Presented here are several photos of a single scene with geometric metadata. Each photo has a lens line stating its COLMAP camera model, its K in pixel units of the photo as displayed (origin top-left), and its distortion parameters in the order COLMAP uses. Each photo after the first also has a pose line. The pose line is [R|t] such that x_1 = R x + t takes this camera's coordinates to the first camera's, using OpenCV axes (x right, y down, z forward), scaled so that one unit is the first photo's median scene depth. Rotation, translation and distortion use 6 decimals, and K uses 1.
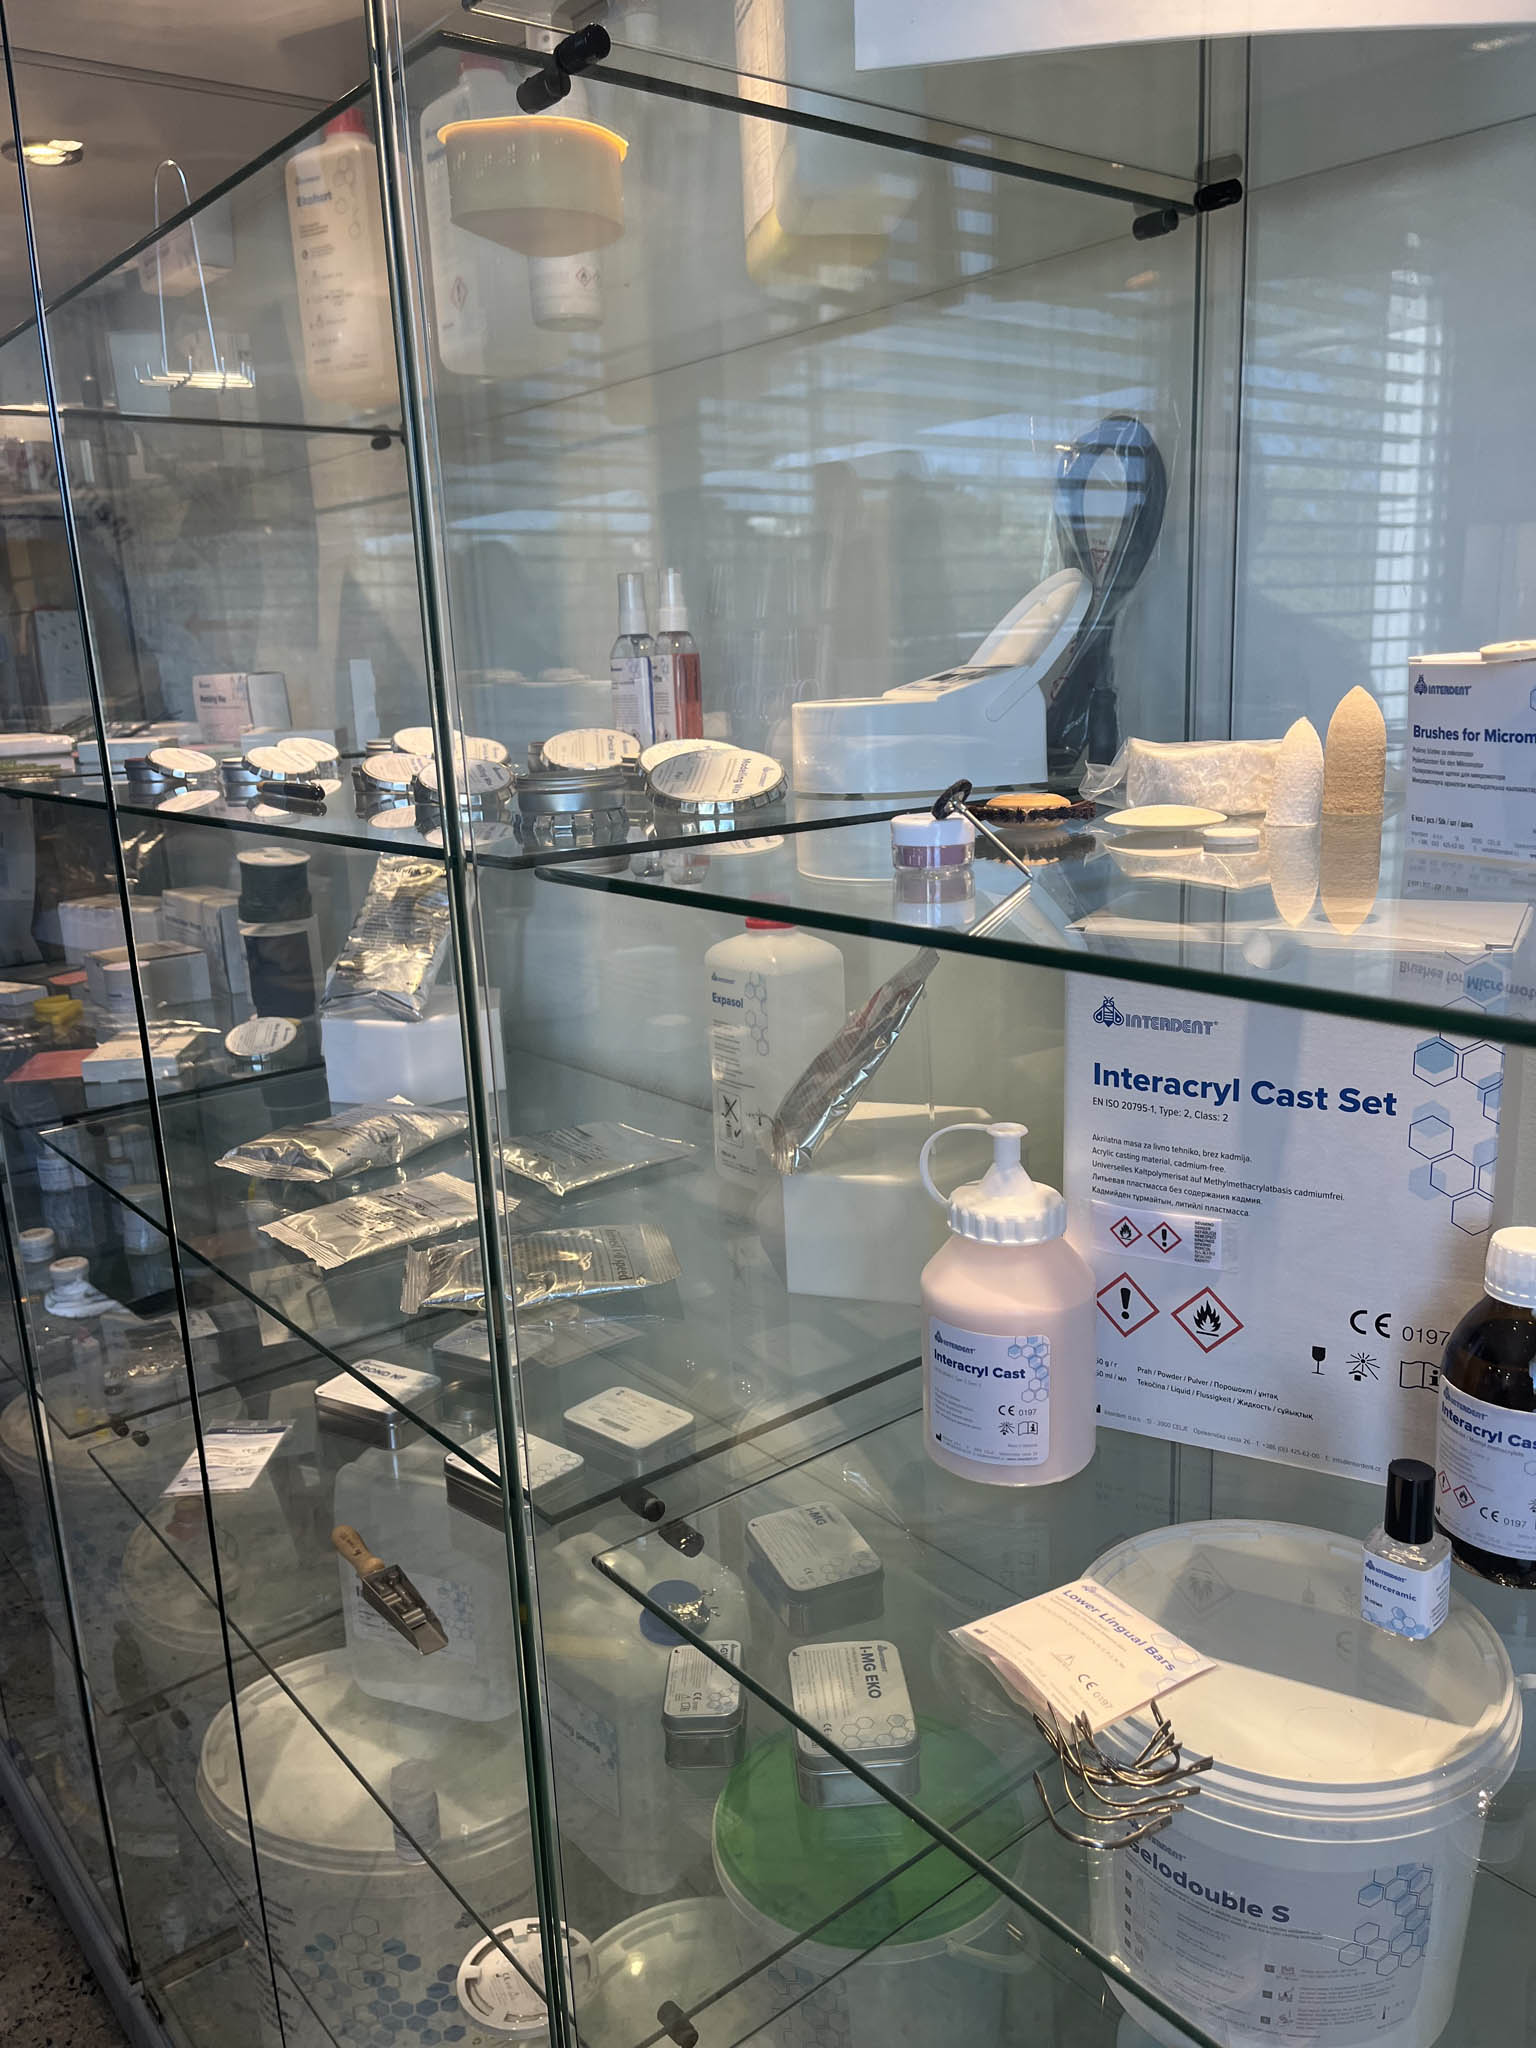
lens RADIAL K [[1560.1, 0, 769.3], [0, 1560.1, 1033.1], [0, 0, 1]] dist [-0.013288, -0.002809]
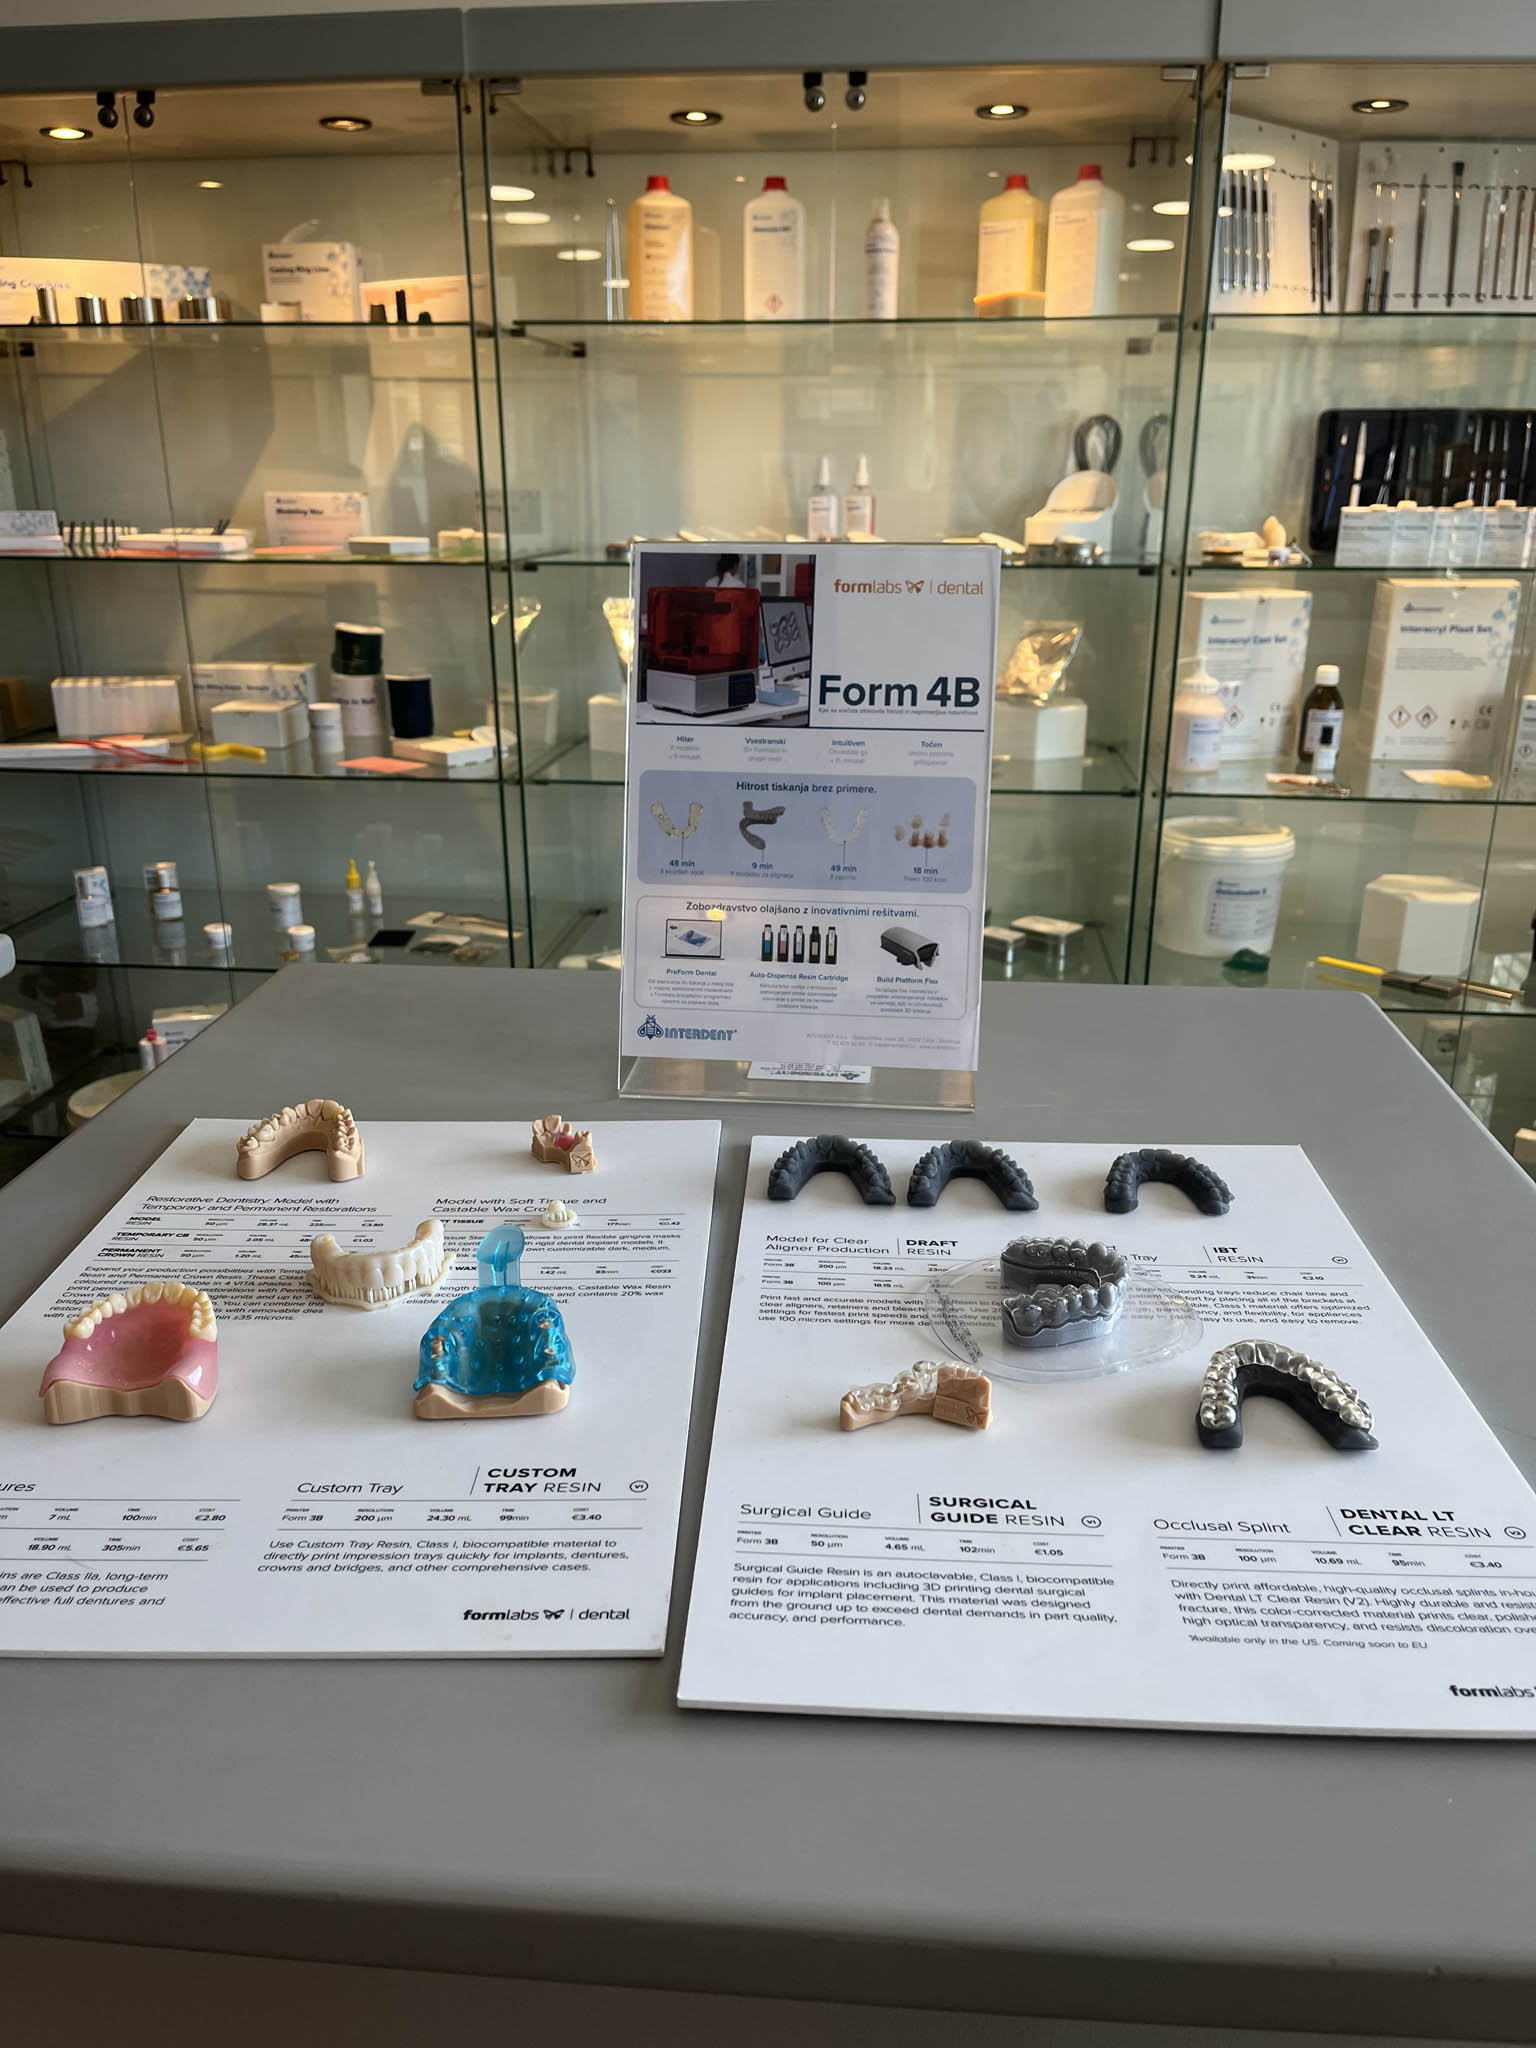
lens RADIAL K [[1560.1, 0, 767.9], [0, 1560.1, 1023.3], [0, 0, 1]] dist [-0.013288, -0.002809]
pose [[0.664729, -0.191681, 0.722076, -2.934875], [0.147765, 0.981164, 0.124429, 0.272648], [-0.732326, 0.023986, 0.680532, -0.501825]]
